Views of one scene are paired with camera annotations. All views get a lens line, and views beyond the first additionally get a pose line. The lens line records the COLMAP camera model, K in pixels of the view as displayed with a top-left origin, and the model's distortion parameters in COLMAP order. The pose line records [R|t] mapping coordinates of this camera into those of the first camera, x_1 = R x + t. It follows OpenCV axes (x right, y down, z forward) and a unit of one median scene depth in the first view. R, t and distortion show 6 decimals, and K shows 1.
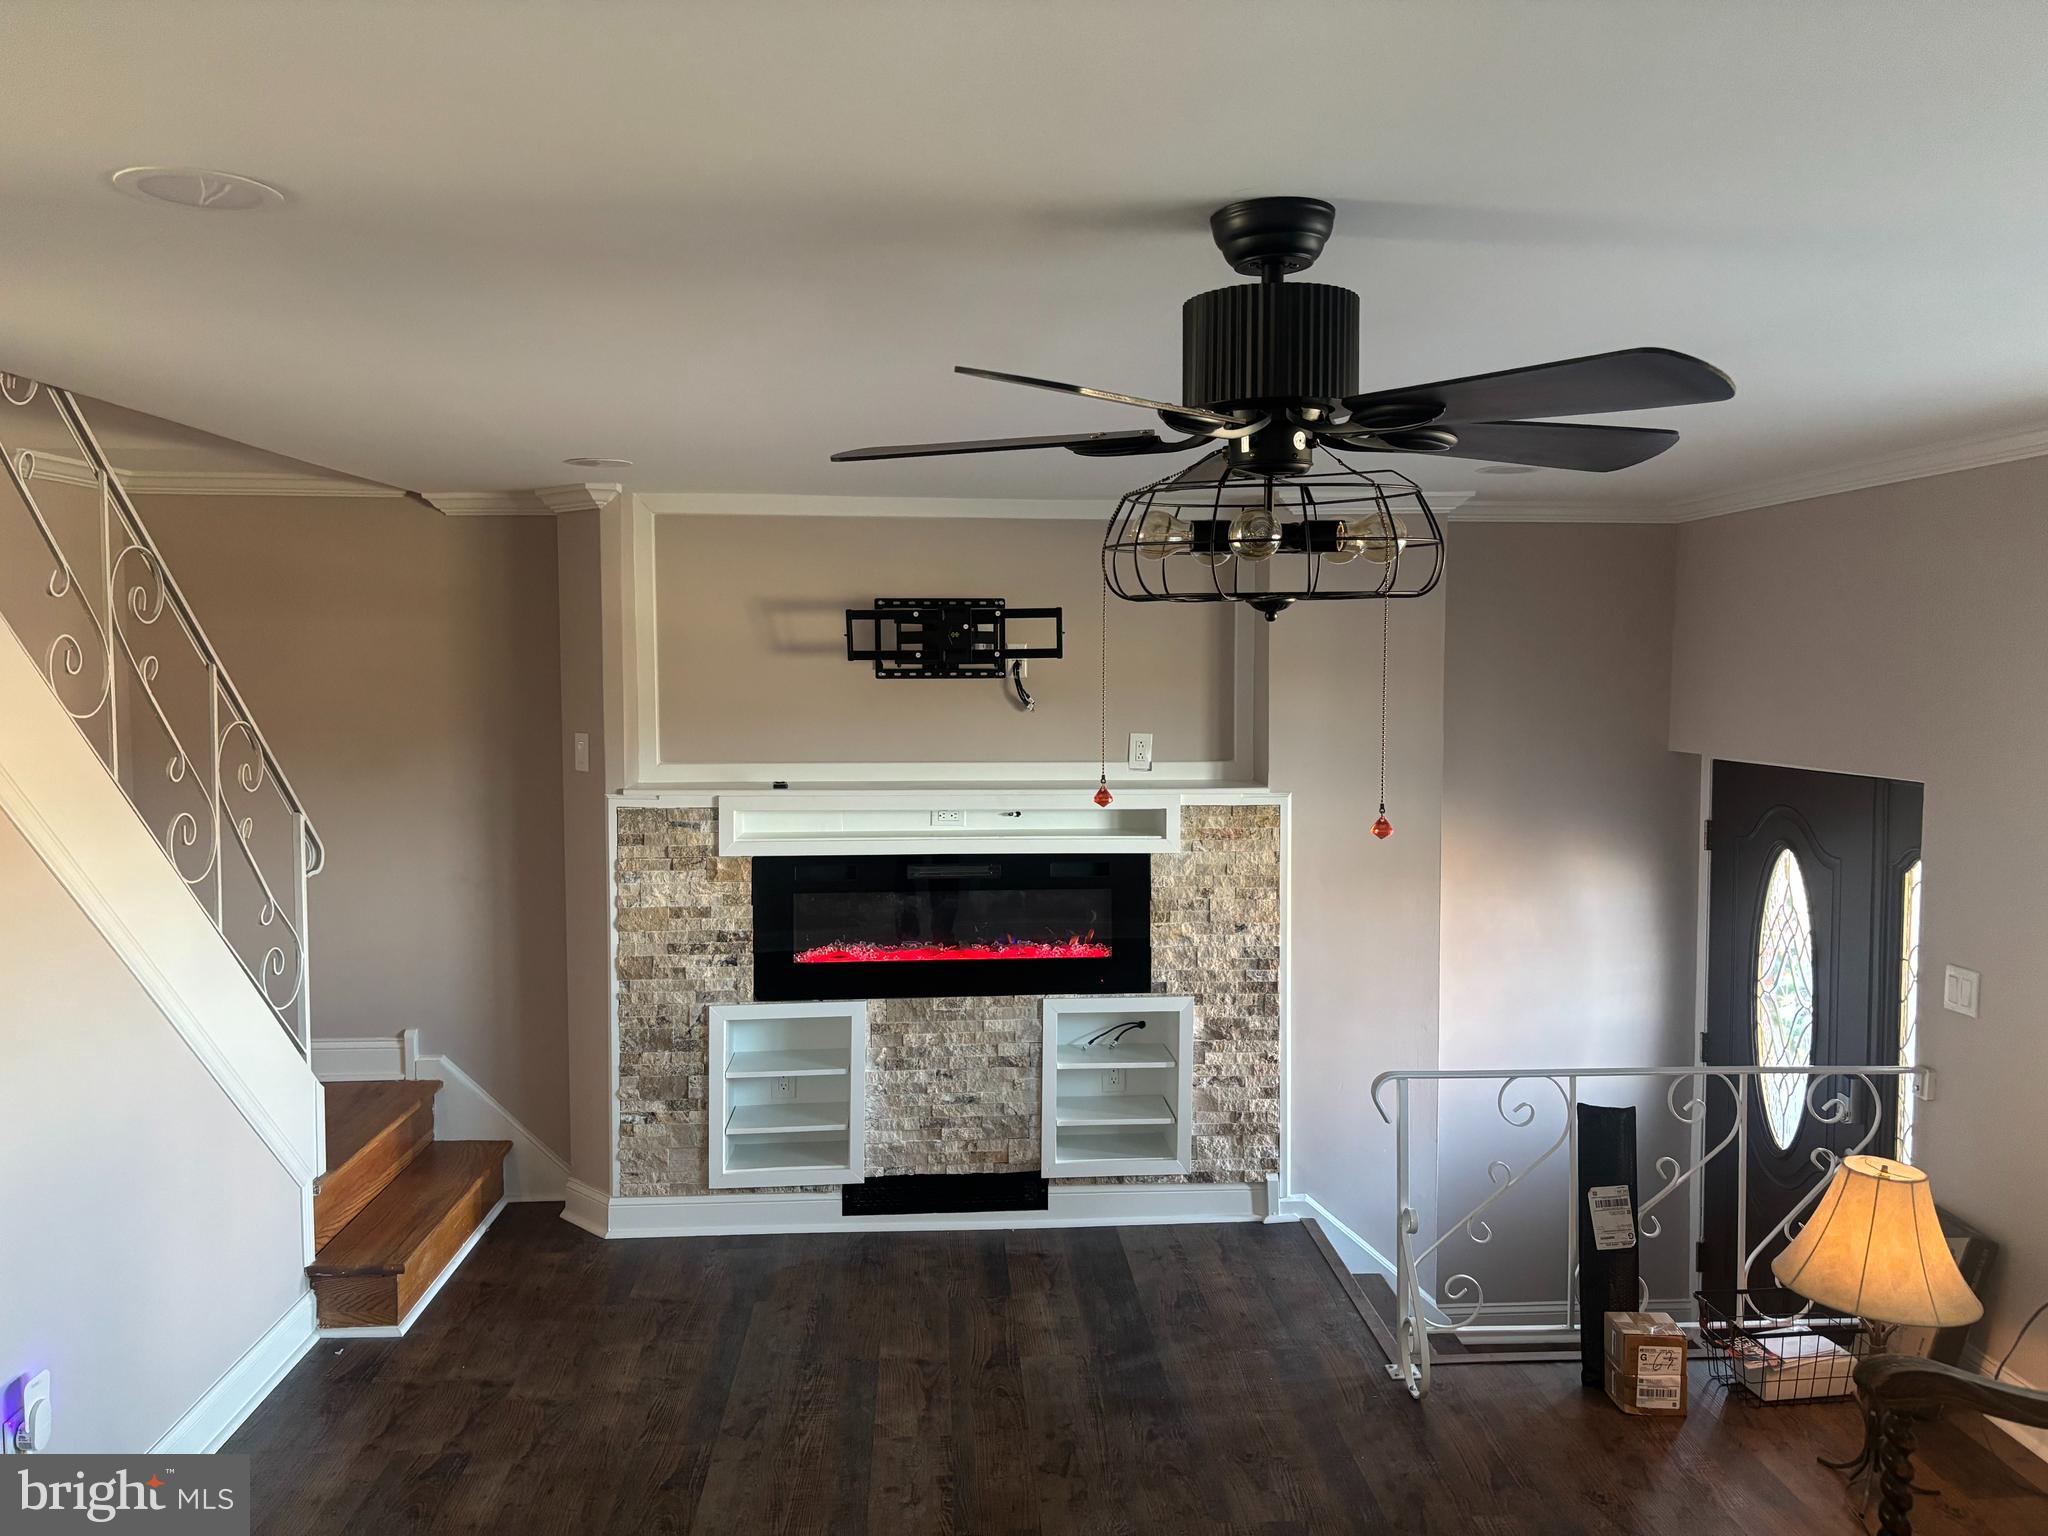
lens RADIAL K [[1551.5, 0, 1024.0], [0, 1551.5, 768.0], [0, 0, 1]] dist [0.118281, -0.166487]
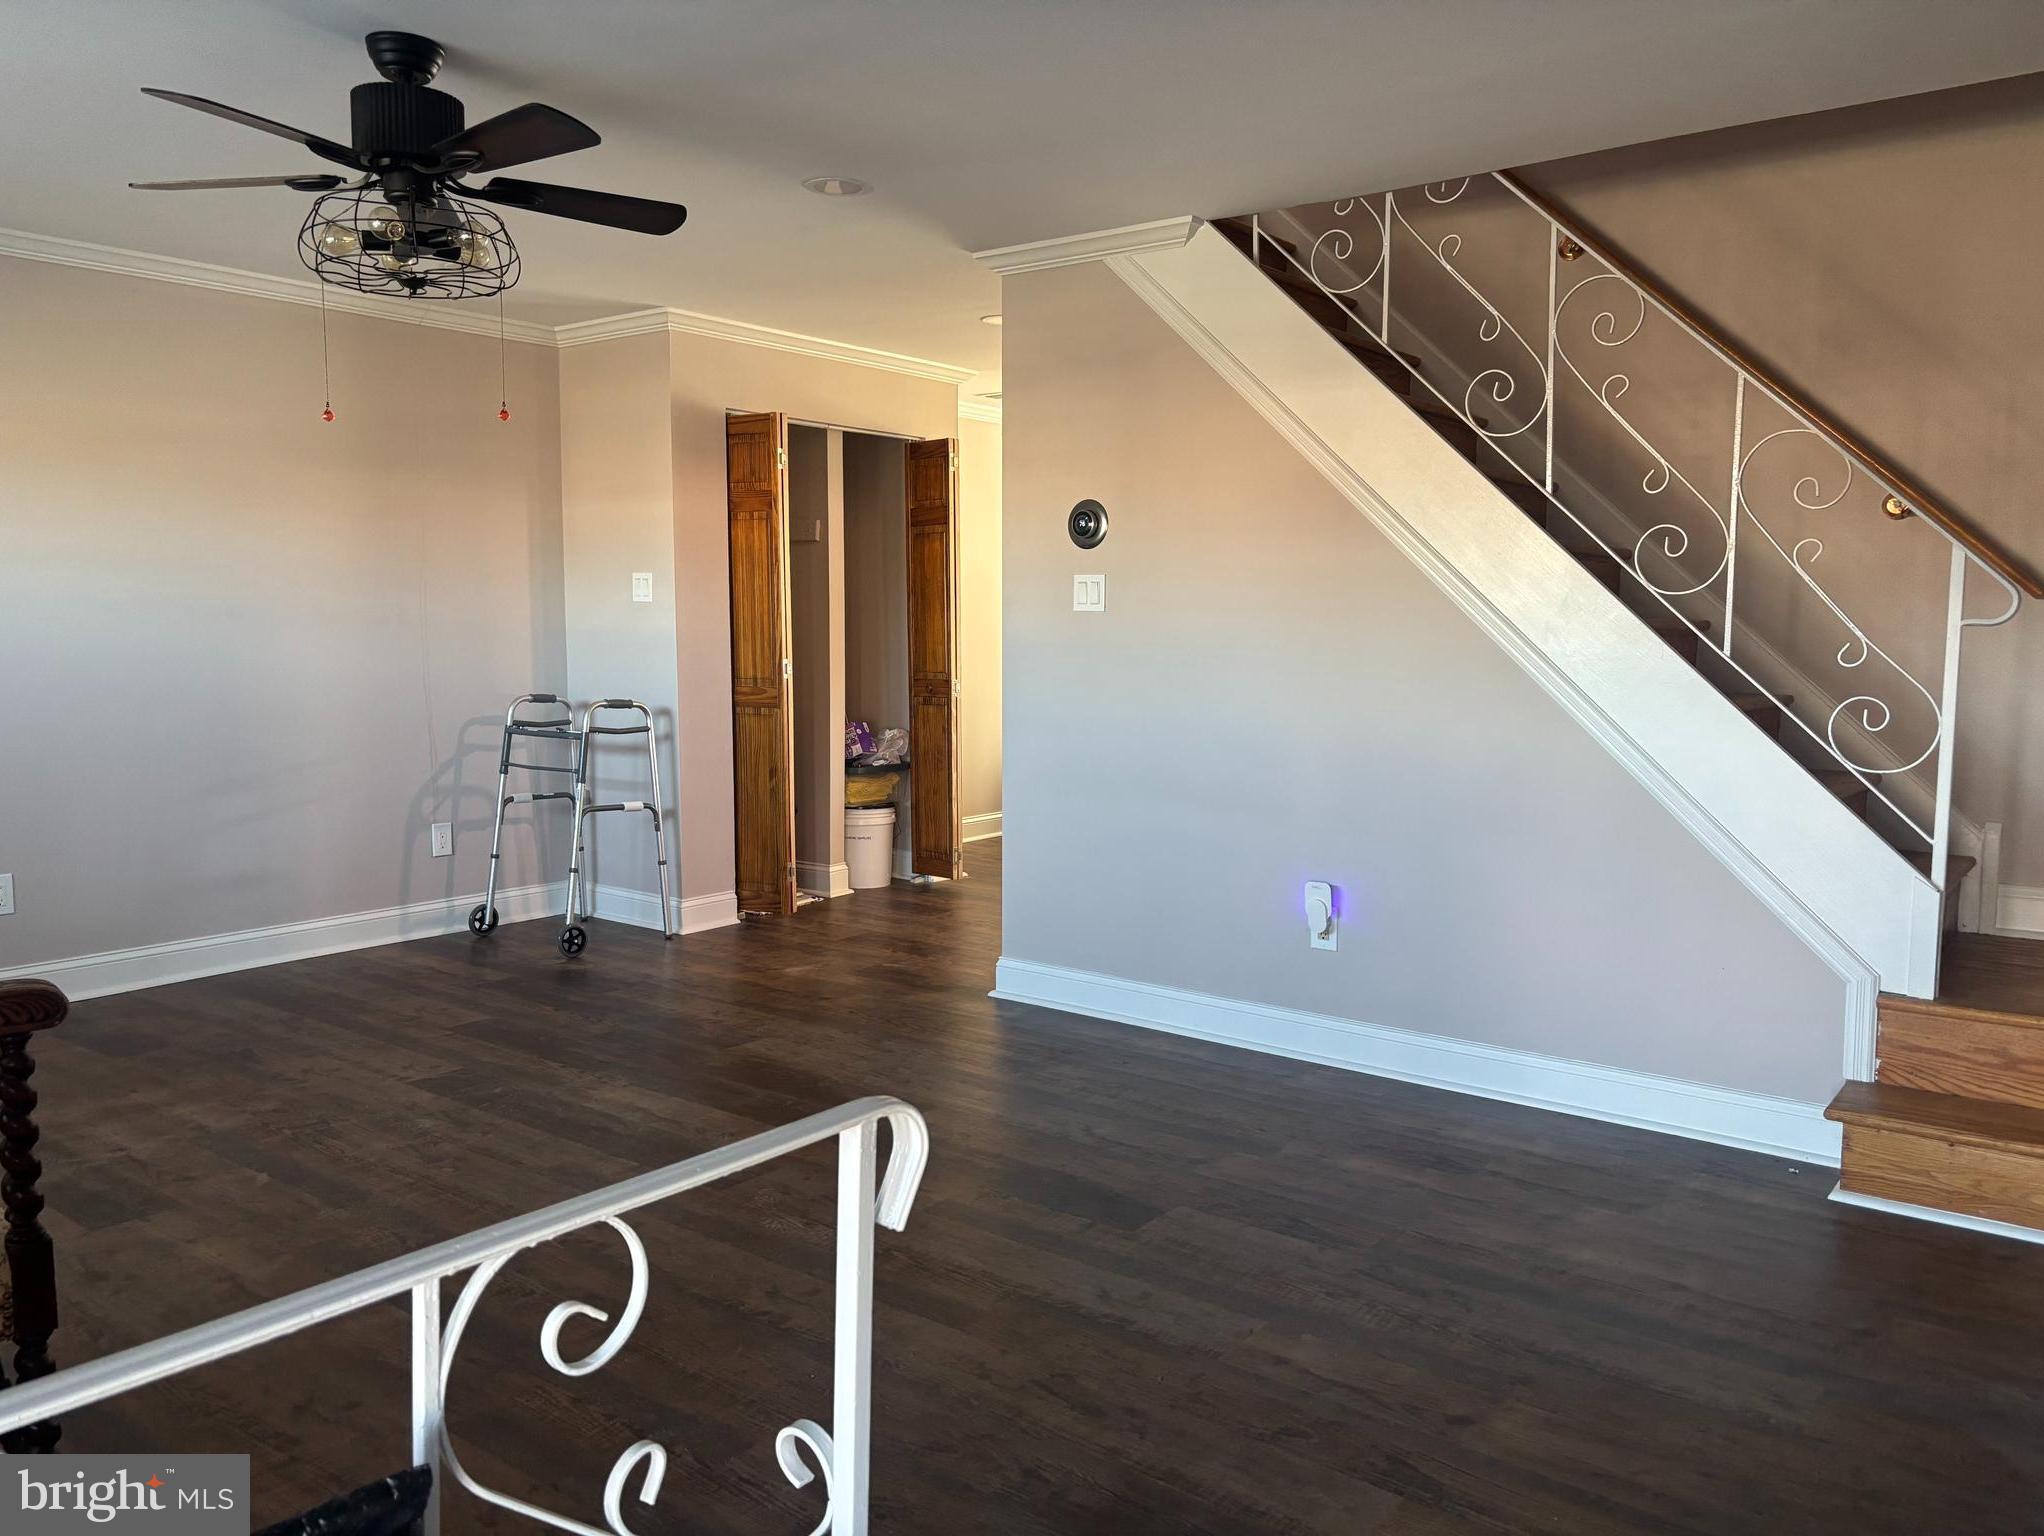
lens RADIAL K [[1548.4, 0, 1022.0], [0, 1548.4, 768.0], [0, 0, 1]] dist [0.118281, -0.166487]
pose [[-0.653332, 0.071503, -0.753687, 0.390656], [-0.058224, 0.987836, 0.144188, 0.045169], [0.754829, 0.138085, -0.641222, 0.998533]]
